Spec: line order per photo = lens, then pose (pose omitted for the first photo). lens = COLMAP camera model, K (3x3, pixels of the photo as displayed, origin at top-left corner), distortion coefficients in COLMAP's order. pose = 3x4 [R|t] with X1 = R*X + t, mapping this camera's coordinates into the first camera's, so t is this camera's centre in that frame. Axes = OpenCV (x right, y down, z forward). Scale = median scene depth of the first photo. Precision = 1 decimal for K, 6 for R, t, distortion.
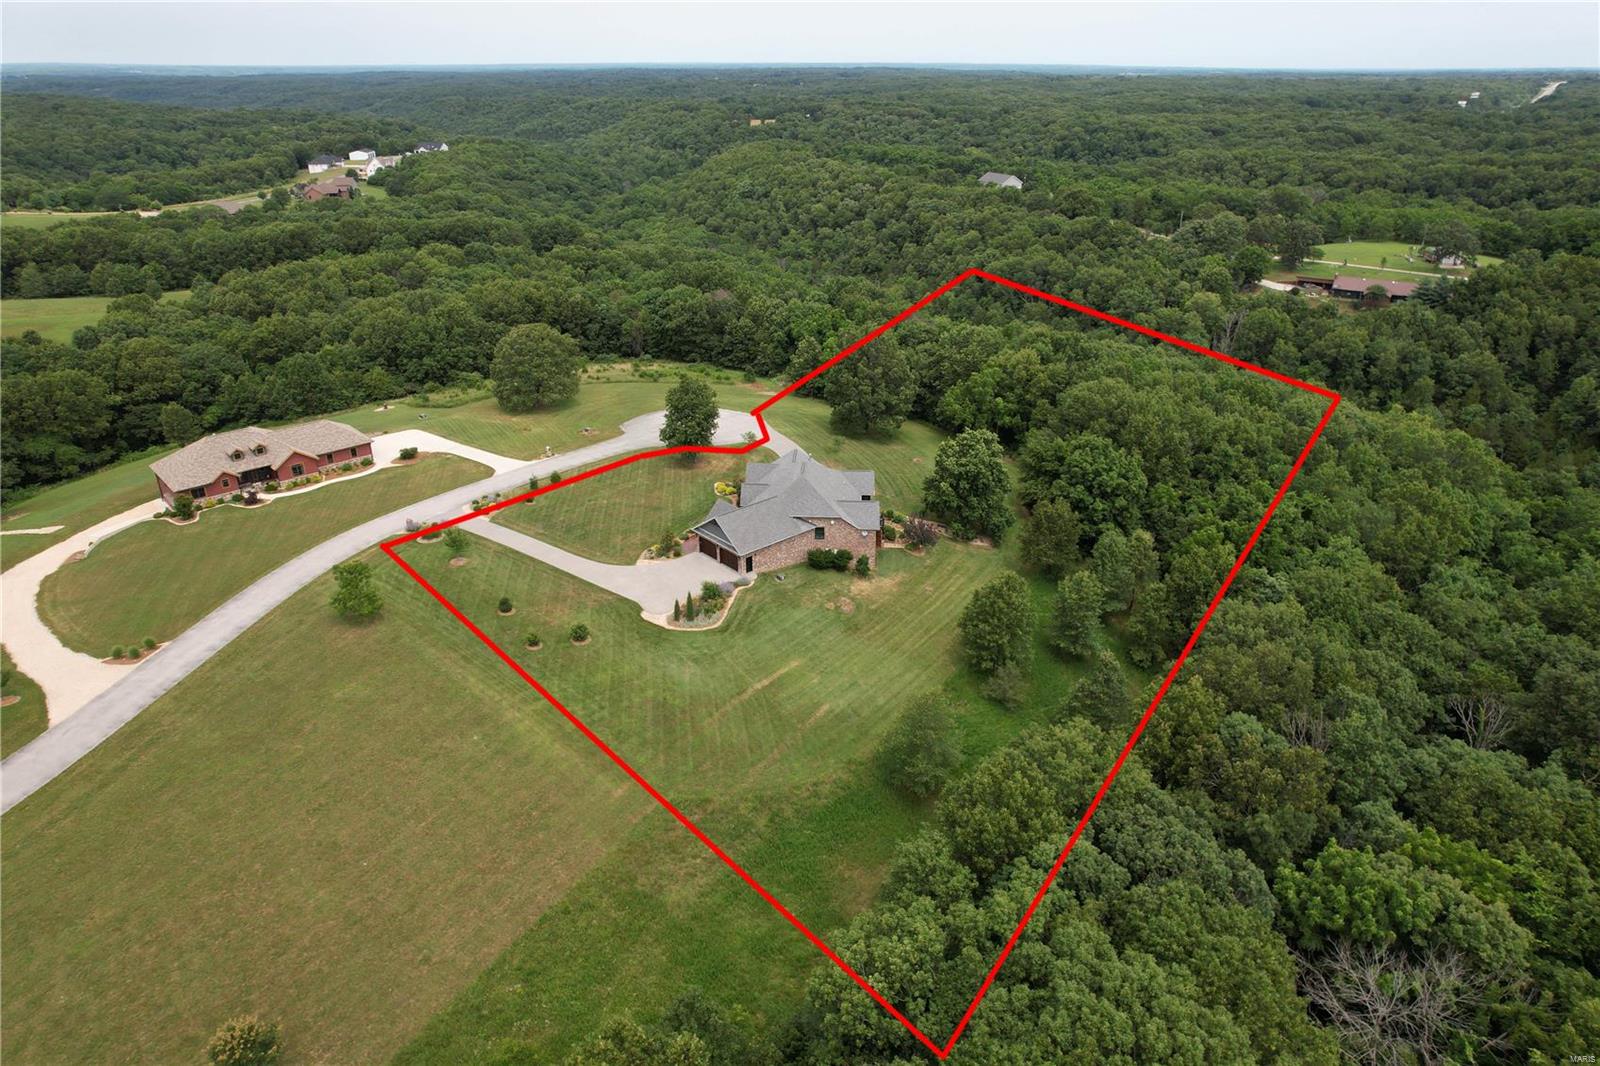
lens RADIAL K [[1019.1, 0, 808.4], [0, 1019.1, 536.7], [0, 0, 1]] dist [-0.082546, 0.073737]
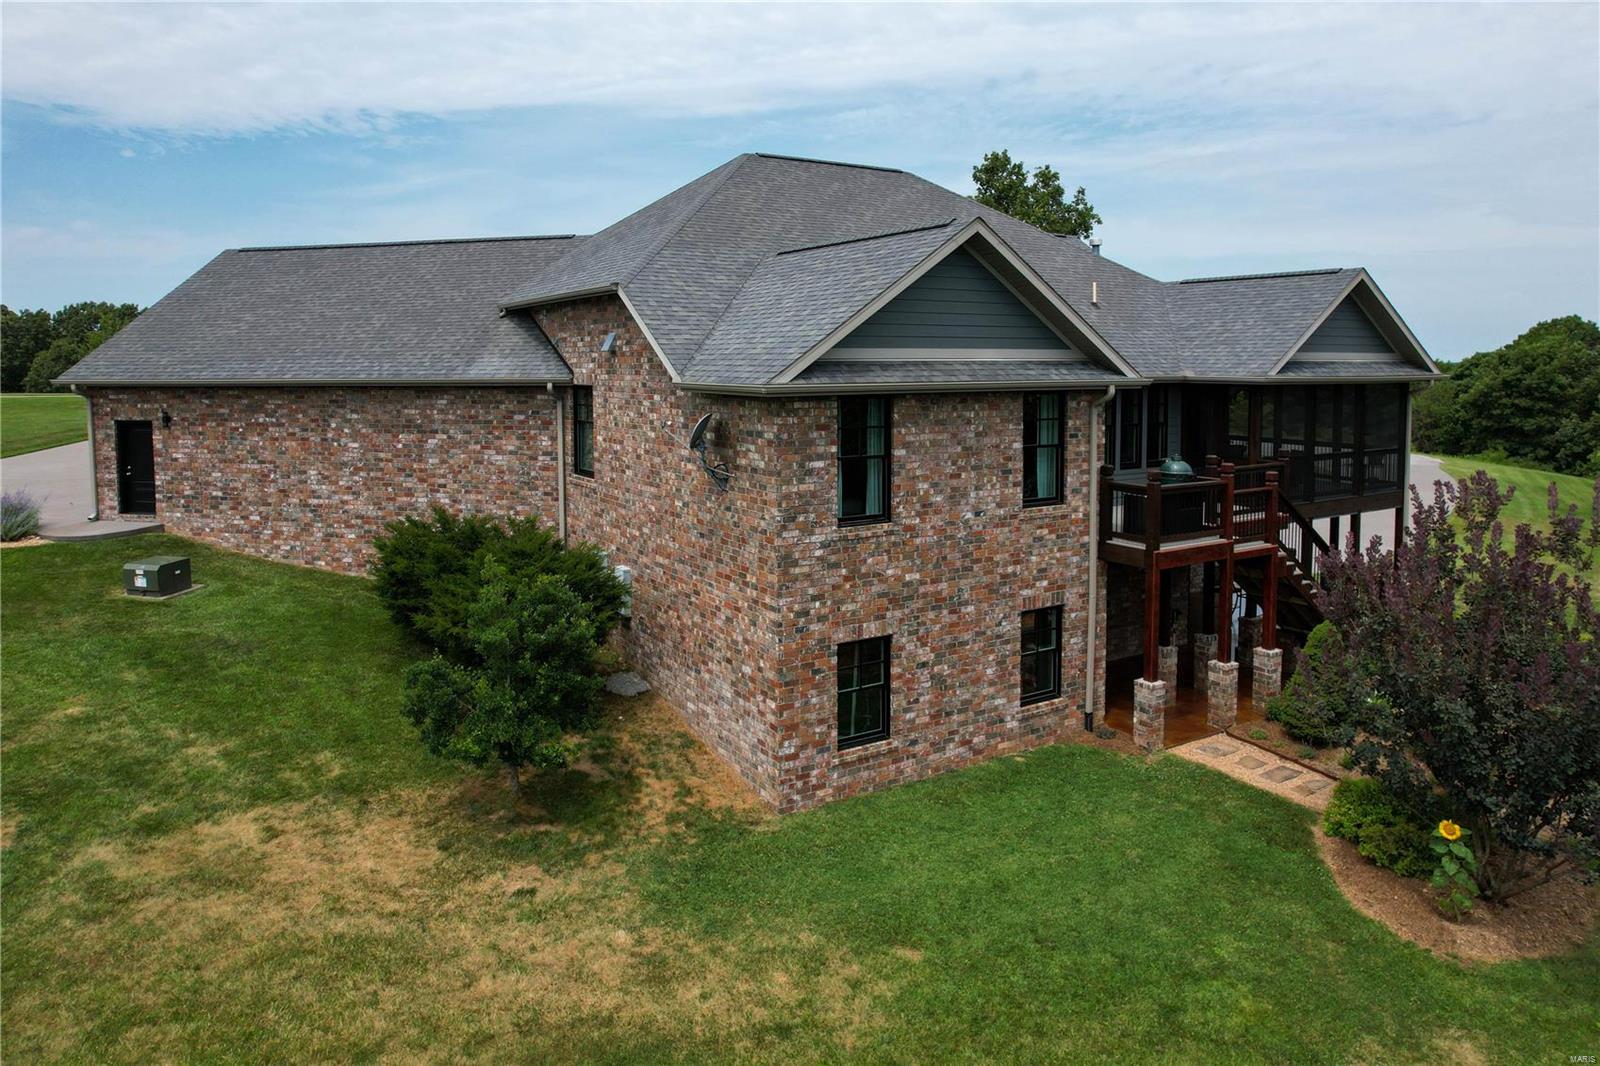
lens RADIAL K [[1057.6, 0, 802.0], [0, 1057.6, 425.2], [0, 0, 1]] dist [-0.069338, 0.040108]
pose [[0.571920, 0.044786, -0.819086, 0.121362], [-0.348387, 0.917244, -0.193105, 0.011063], [0.742653, 0.395800, 0.540194, 0.746834]]
